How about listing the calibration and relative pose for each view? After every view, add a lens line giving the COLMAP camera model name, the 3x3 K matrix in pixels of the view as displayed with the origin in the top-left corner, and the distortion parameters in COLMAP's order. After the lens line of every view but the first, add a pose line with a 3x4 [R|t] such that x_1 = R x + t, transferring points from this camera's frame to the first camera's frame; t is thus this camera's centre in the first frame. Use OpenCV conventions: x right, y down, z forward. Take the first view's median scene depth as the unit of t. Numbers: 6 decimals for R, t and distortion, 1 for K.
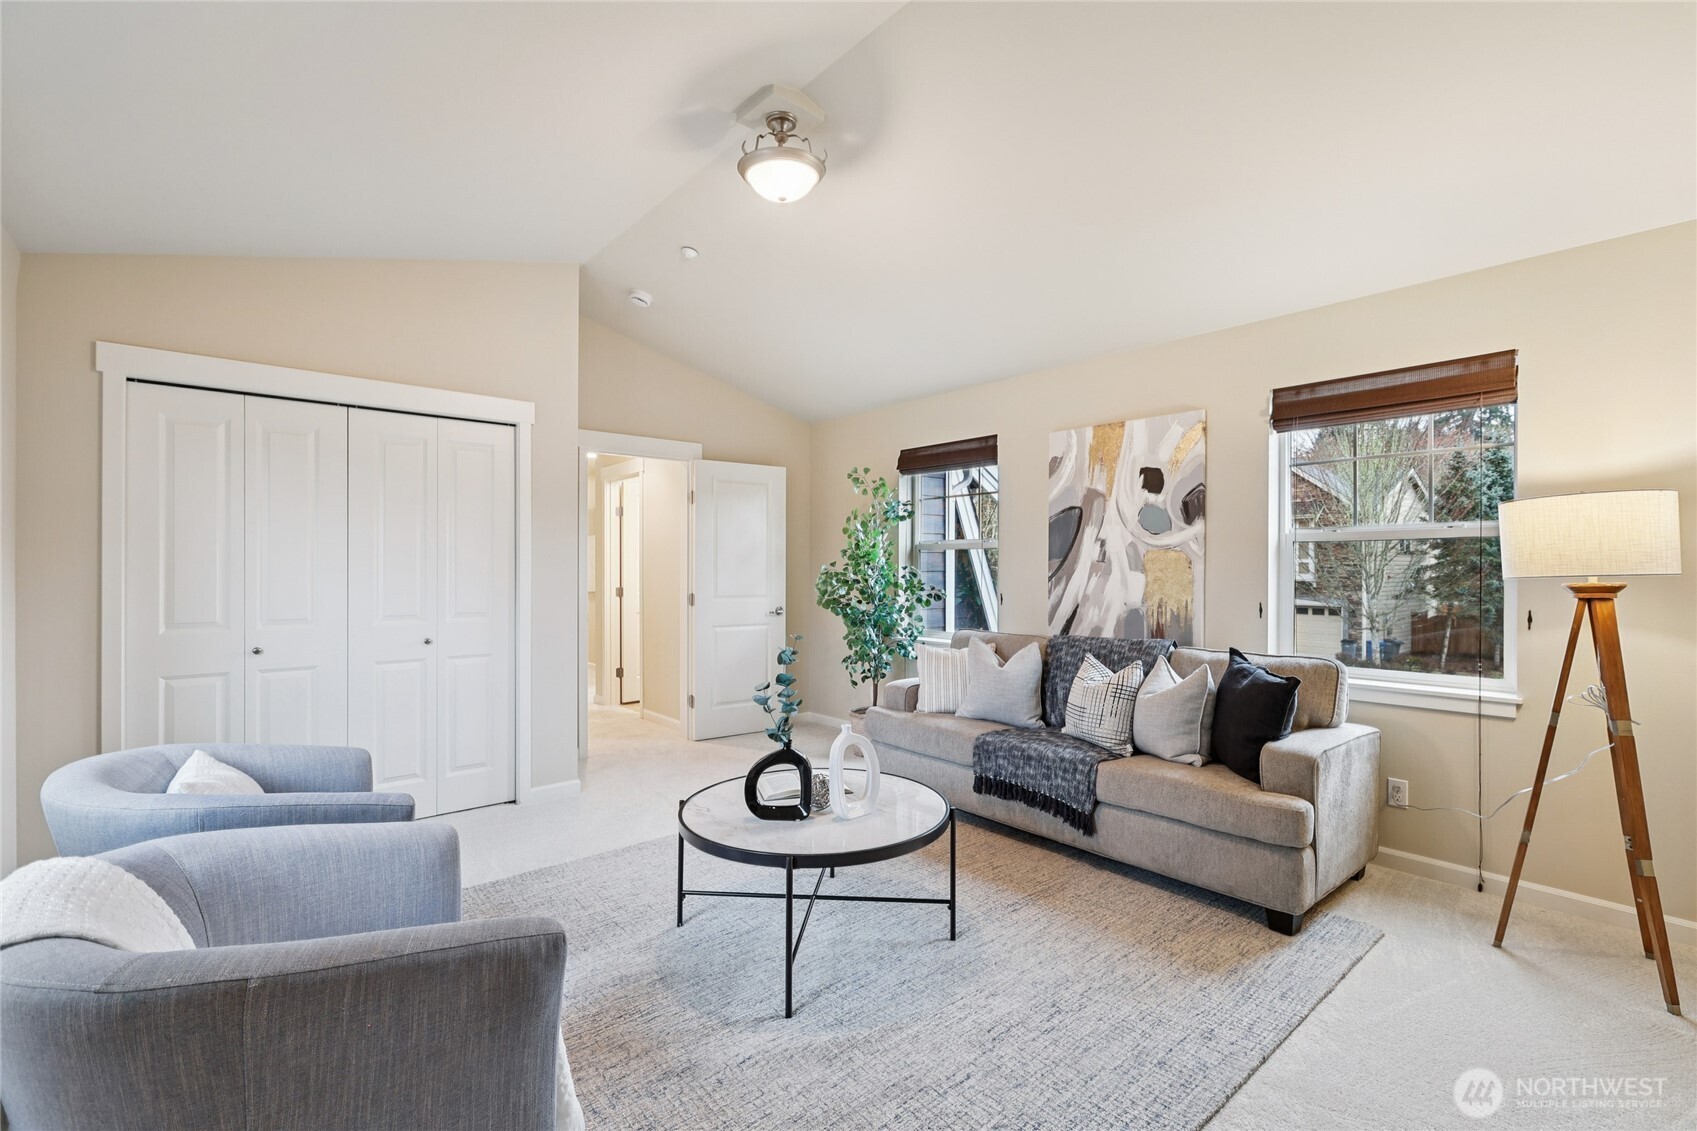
lens RADIAL K [[754.9, 0, 840.7], [0, 754.9, 563.3], [0, 0, 1]] dist [-0.001554, 0.002252]
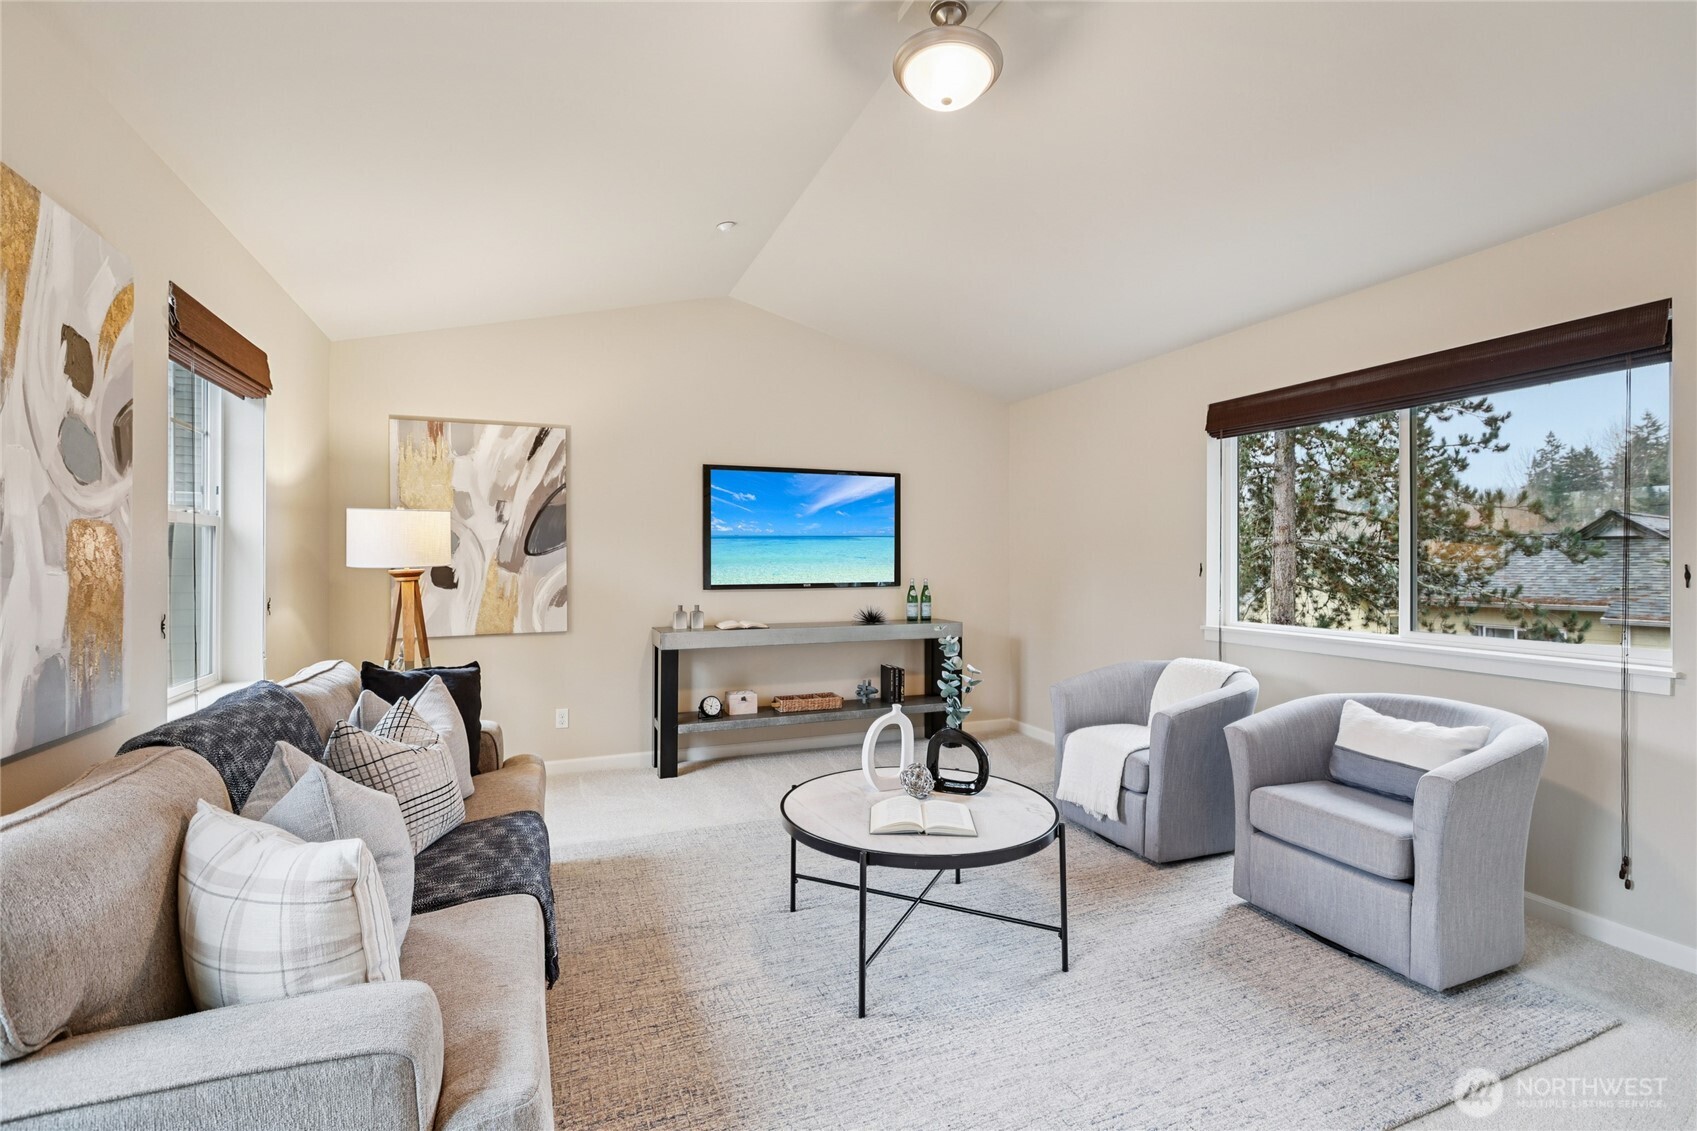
lens RADIAL K [[754.9, 0, 860.6], [0, 754.9, 561.4], [0, 0, 1]] dist [-0.001554, 0.002252]
pose [[-0.955062, -0.001443, 0.296403, -0.159594], [-0.002486, 0.999992, -0.003142, 0.008265], [-0.296396, -0.003738, -0.955058, 1.259408]]
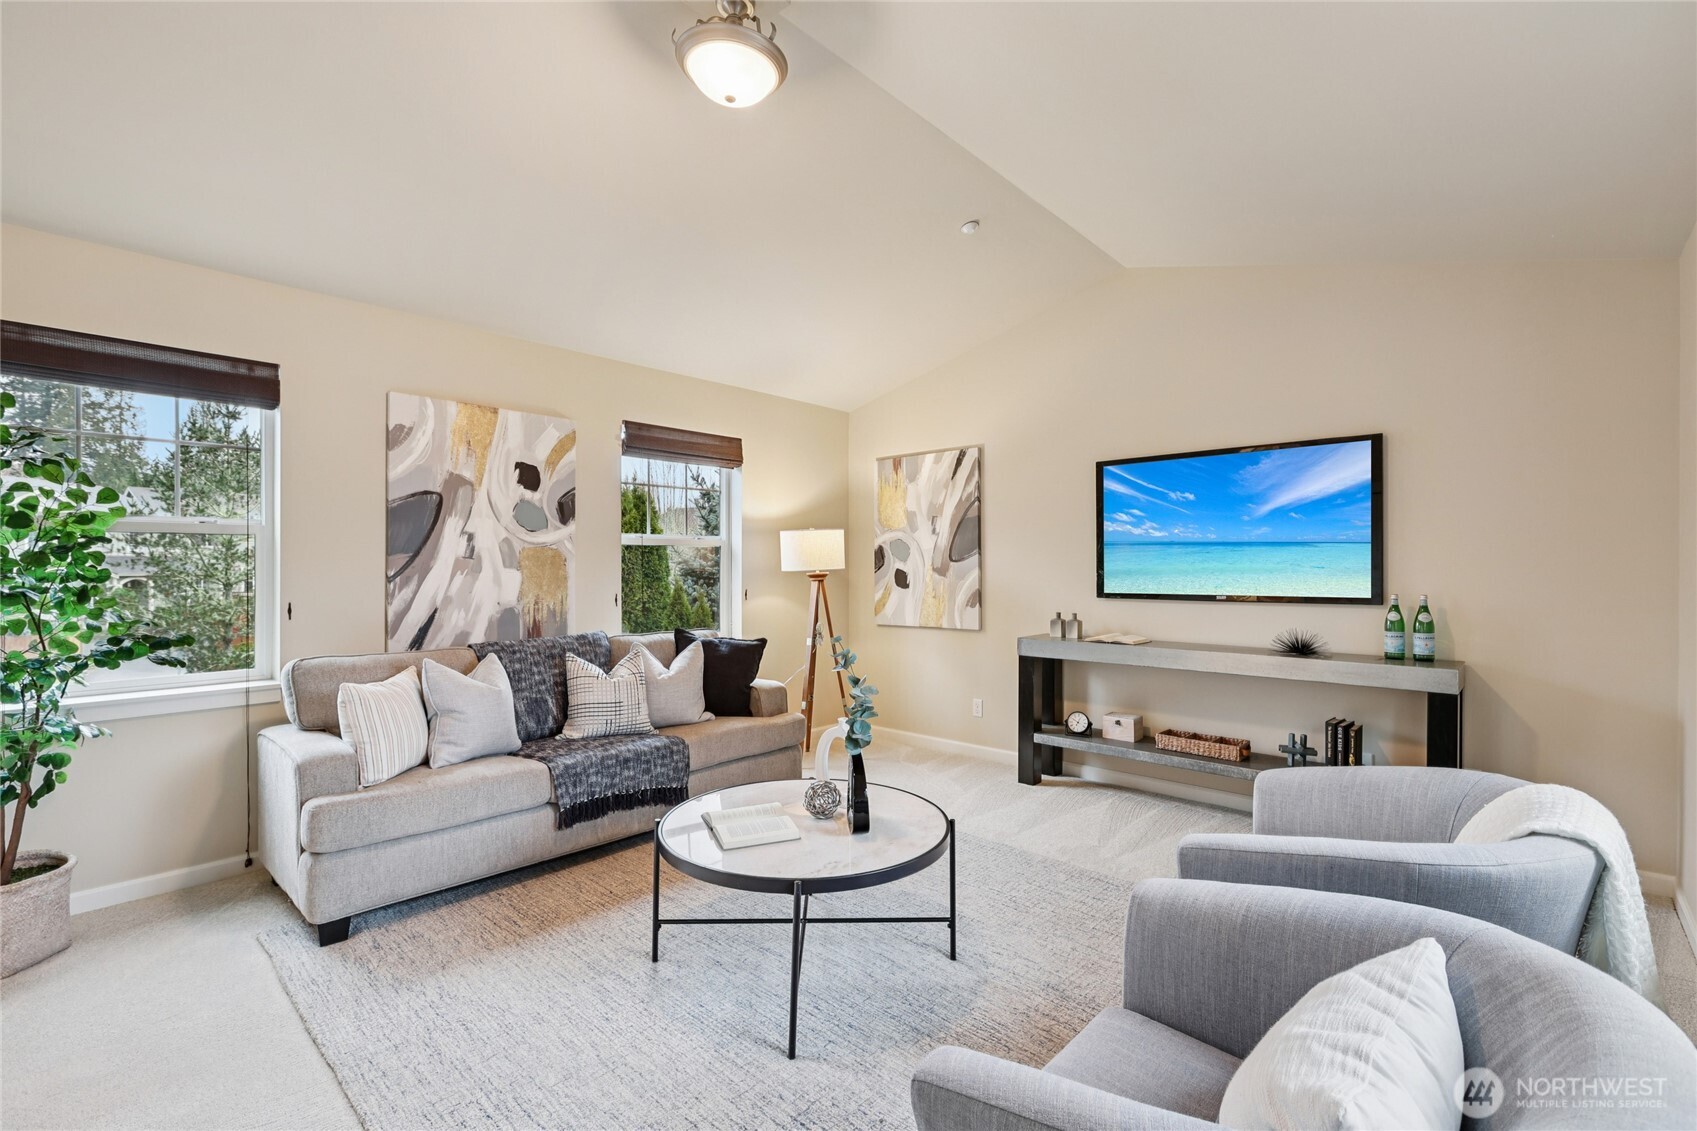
lens RADIAL K [[754.9, 0, 850.9], [0, 754.9, 574.5], [0, 0, 1]] dist [-0.001554, 0.002252]
pose [[-0.132021, -0.011586, 0.991179, -0.613020], [-0.004723, 0.999928, 0.011059, 0.005444], [-0.991236, -0.003221, -0.132066, 0.693318]]
